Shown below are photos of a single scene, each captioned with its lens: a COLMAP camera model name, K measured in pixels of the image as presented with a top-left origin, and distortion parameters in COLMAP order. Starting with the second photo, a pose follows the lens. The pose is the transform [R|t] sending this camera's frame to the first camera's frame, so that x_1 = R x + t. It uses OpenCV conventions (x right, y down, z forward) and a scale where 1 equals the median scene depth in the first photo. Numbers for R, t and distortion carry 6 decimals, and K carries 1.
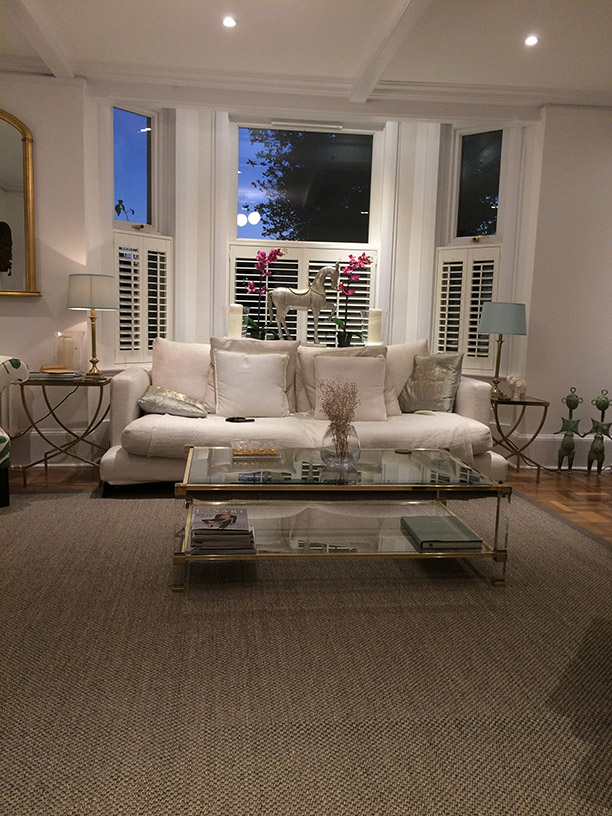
lens RADIAL K [[689.8, 0, 309.8], [0, 689.8, 409.4], [0, 0, 1]] dist [0.090874, -0.115166]
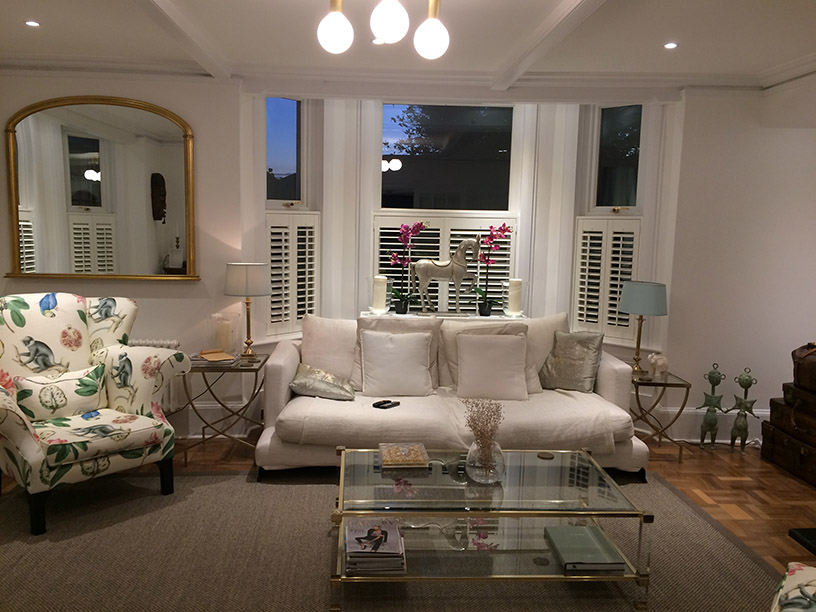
lens RADIAL K [[689.8, 0, 399.7], [0, 689.8, 304.8], [0, 0, 1]] dist [0.090874, -0.115166]
pose [[0.997780, -0.001597, -0.066573, -0.009446], [0.001222, 0.999983, -0.005672, -0.115347], [0.066581, 0.005578, 0.997765, -0.038109]]
